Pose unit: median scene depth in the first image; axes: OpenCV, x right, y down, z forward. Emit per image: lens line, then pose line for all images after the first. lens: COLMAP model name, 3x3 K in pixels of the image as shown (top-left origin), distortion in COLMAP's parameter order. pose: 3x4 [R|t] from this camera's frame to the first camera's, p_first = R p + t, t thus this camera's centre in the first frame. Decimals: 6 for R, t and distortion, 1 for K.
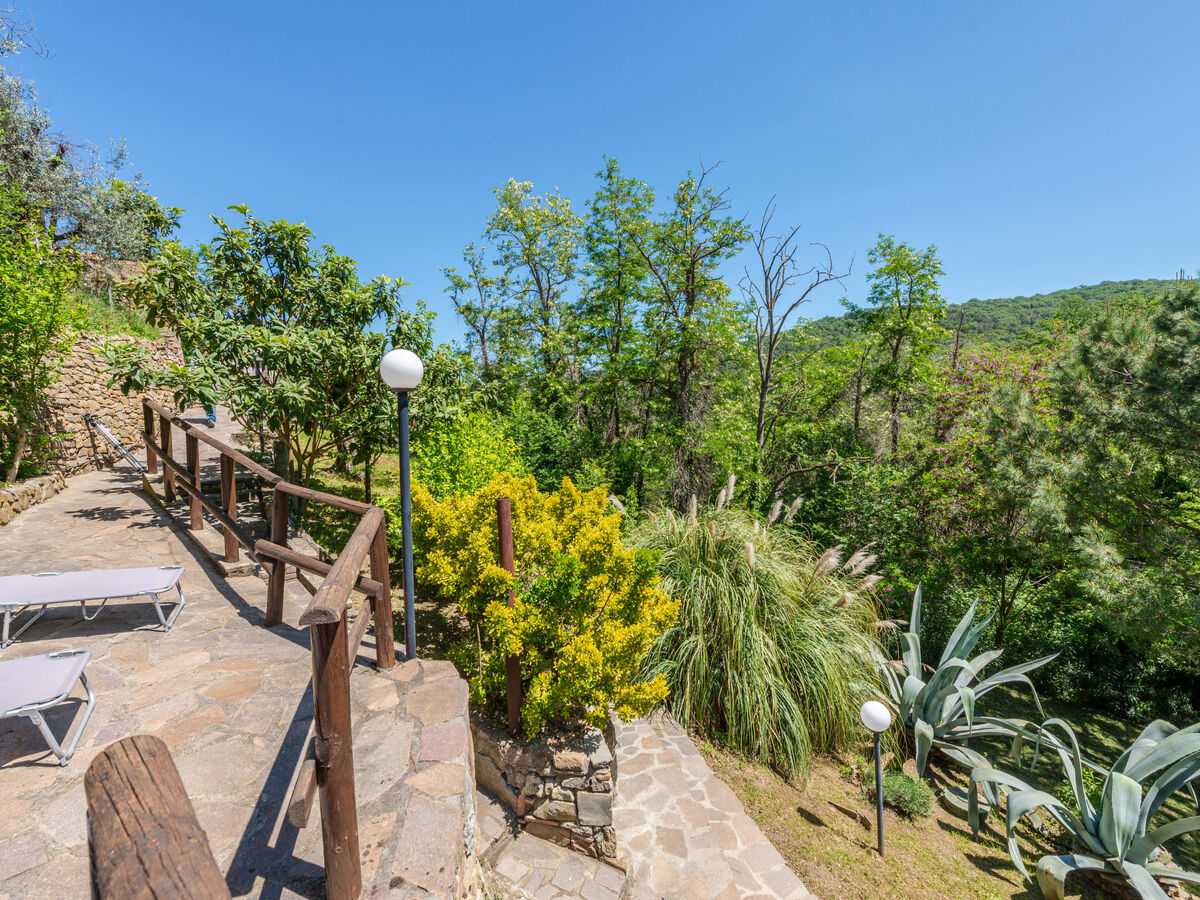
lens RADIAL K [[520.5, 0, 598.8], [0, 520.5, 452.3], [0, 0, 1]] dist [0.011621, -0.004755]
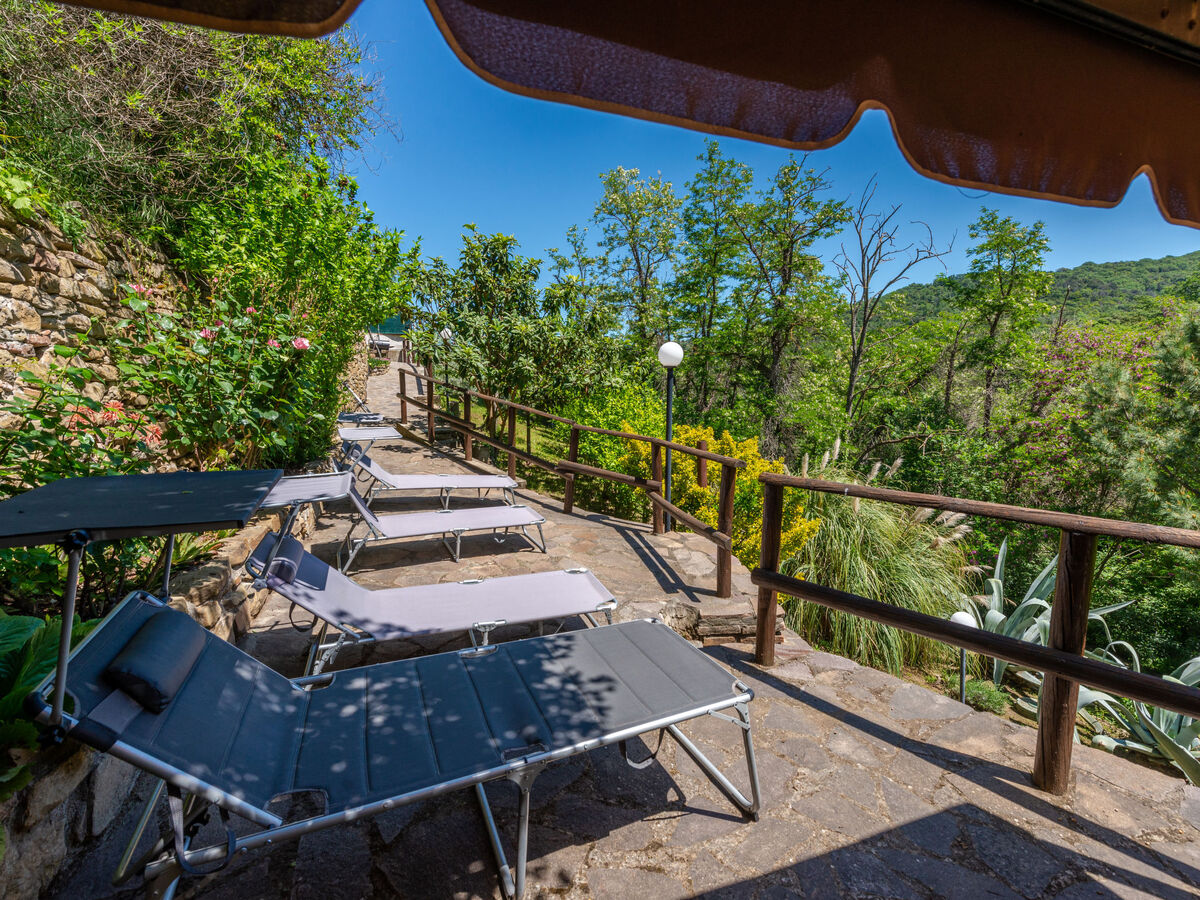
lens RADIAL K [[520.5, 0, 598.8], [0, 520.5, 452.3], [0, 0, 1]] dist [0.011621, -0.004755]
pose [[0.992871, 0.028066, -0.115845, -0.070677], [-0.021797, 0.998247, 0.055033, 0.010839], [0.117187, -0.052115, 0.991742, -0.113837]]
